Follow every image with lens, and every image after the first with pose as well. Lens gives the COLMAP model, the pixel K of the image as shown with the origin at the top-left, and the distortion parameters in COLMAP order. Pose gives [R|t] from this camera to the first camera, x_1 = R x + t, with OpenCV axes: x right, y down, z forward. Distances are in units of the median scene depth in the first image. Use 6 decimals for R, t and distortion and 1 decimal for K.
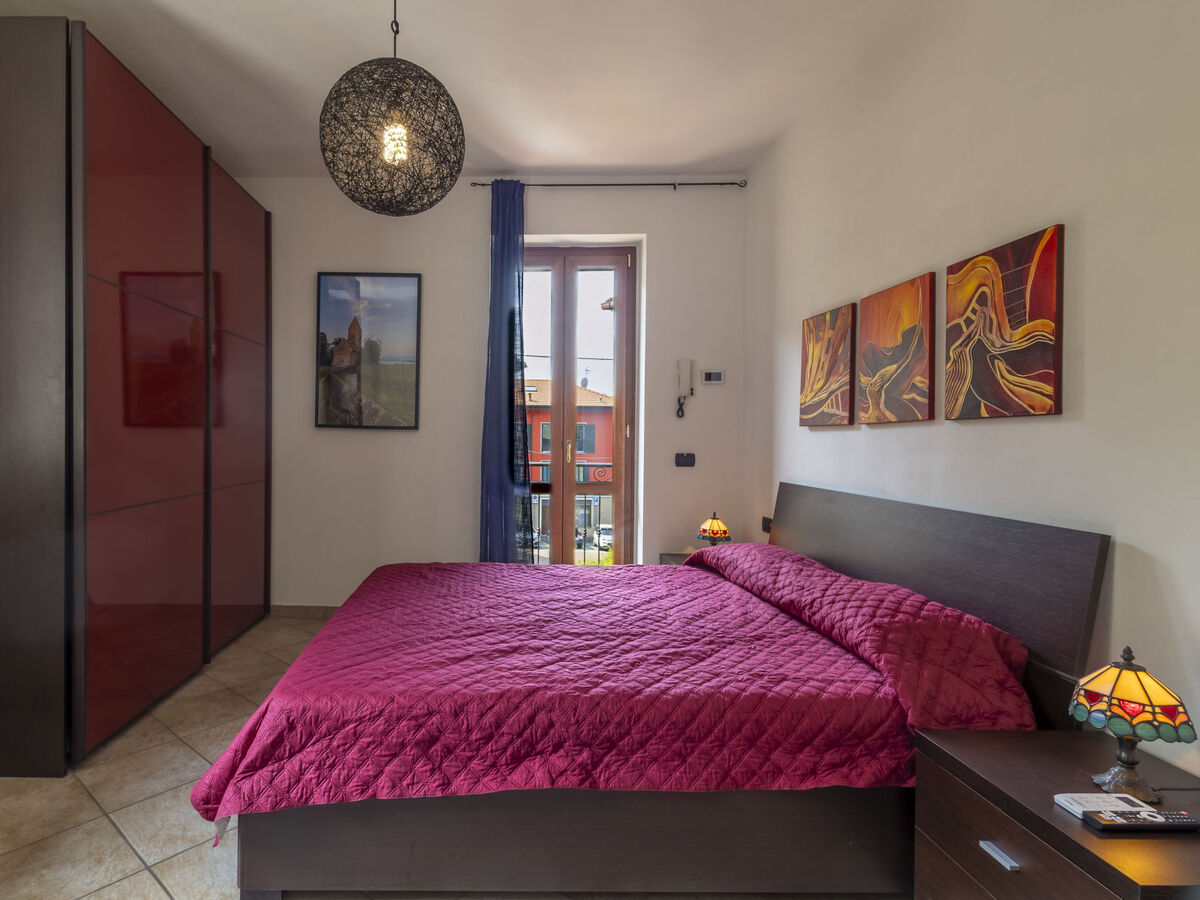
lens RADIAL K [[598.4, 0, 599.8], [0, 598.4, 449.4], [0, 0, 1]] dist [-0.000773, 0.000809]
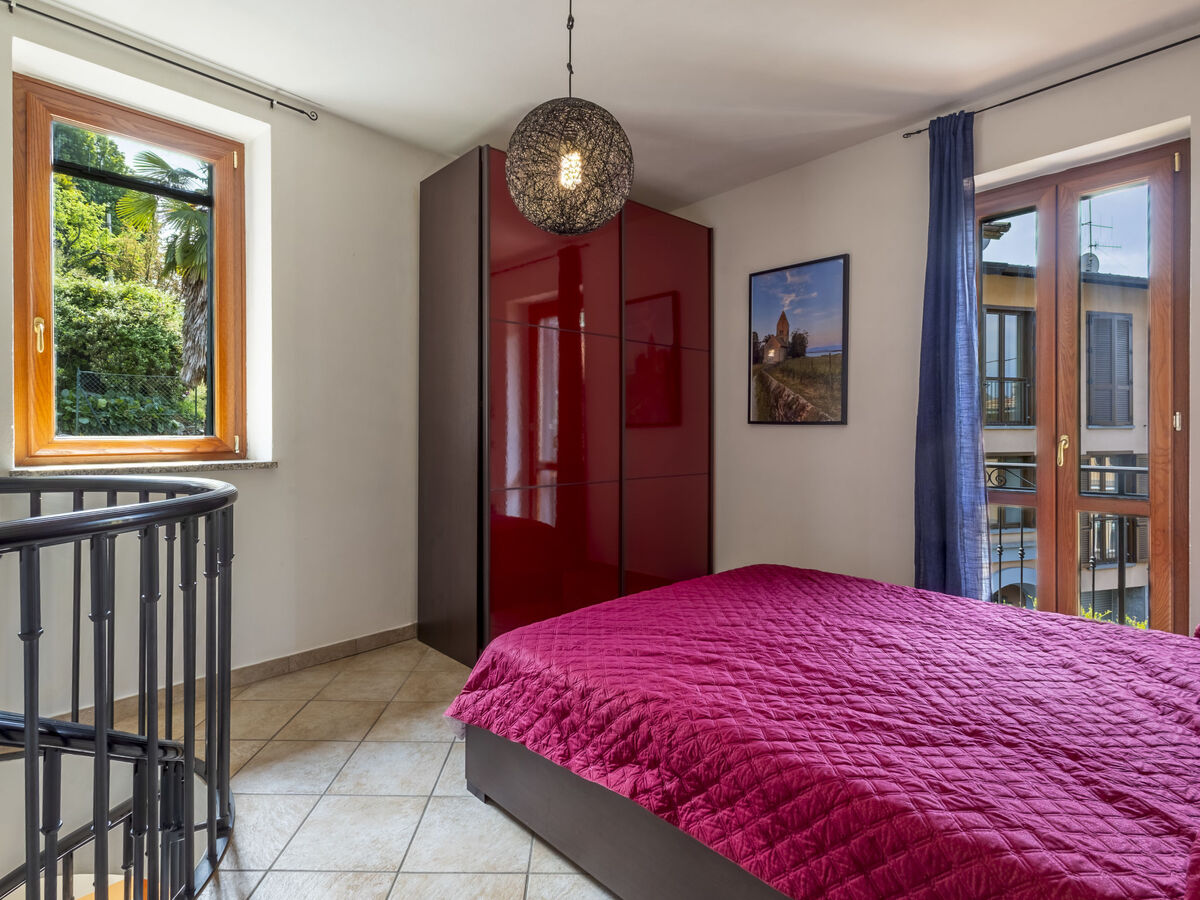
lens RADIAL K [[637.6, 0, 607.3], [0, 637.6, 439.2], [0, 0, 1]] dist [0.015594, -0.007096]
pose [[0.667545, 0.002651, -0.744565, 0.457815], [-0.010209, 0.999932, -0.005593, -0.004614], [0.744500, 0.011334, 0.667527, 0.197480]]
